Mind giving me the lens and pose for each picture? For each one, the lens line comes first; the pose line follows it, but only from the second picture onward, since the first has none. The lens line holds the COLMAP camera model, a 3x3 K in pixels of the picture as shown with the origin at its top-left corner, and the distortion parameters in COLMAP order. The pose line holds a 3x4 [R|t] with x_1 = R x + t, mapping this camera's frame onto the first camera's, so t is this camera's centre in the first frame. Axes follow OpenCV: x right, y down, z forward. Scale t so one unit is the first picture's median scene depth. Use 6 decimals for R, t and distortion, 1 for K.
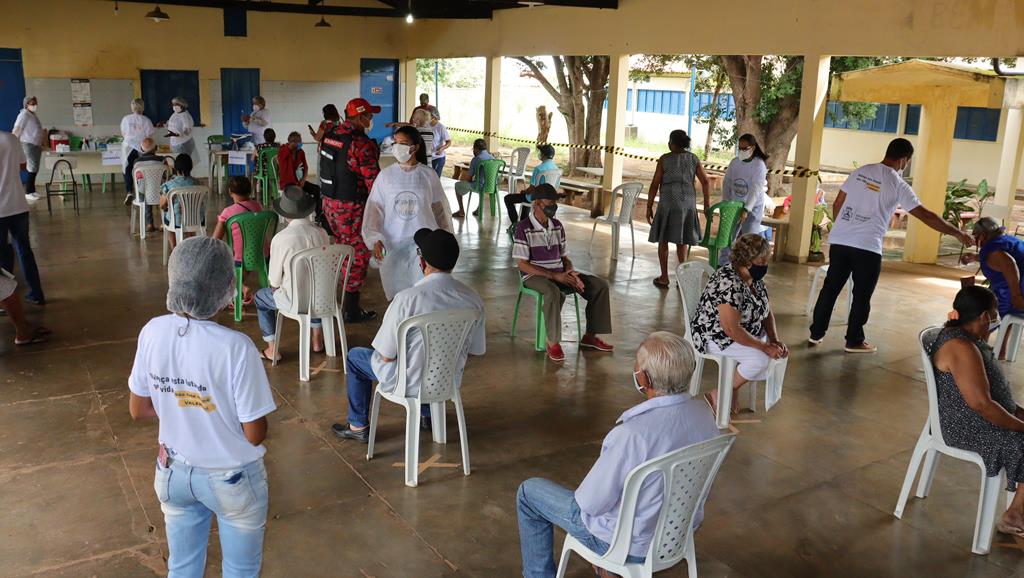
lens RADIAL K [[921.7, 0, 512.0], [0, 921.7, 289.0], [0, 0, 1]] dist [-0.146250, 0.198136]
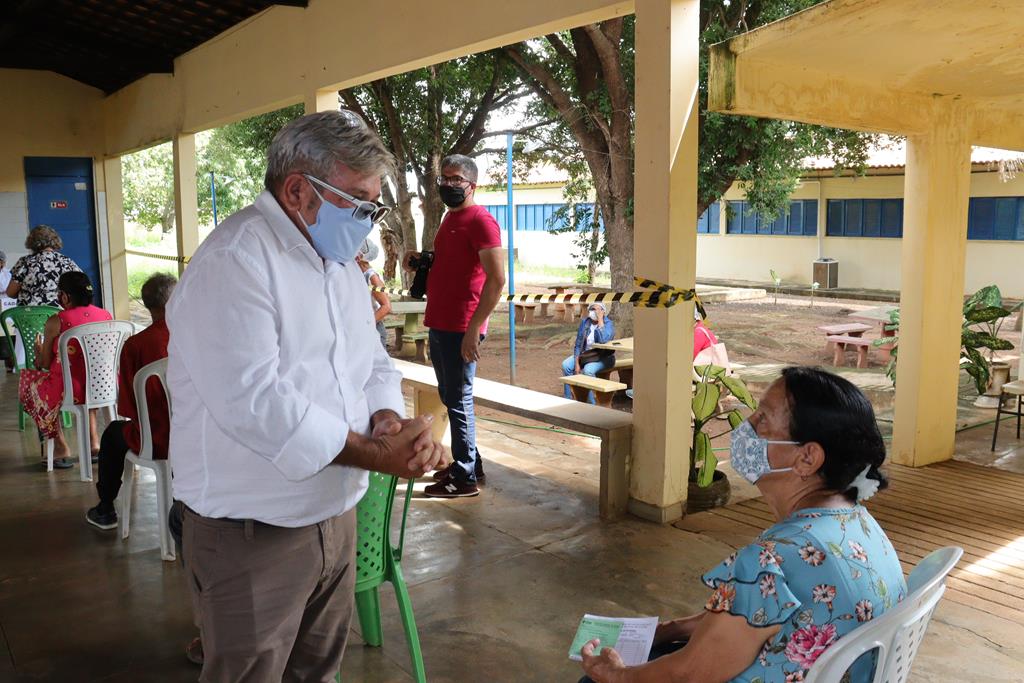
lens RADIAL K [[883.7, 0, 512.0], [0, 883.7, 341.5], [0, 0, 1]] dist [-0.070634, 0.012050]
pose [[0.995746, -0.057169, 0.072260, 0.199303], [0.062902, 0.994830, -0.079725, -0.070732], [-0.067329, 0.083931, 0.994194, 0.541780]]
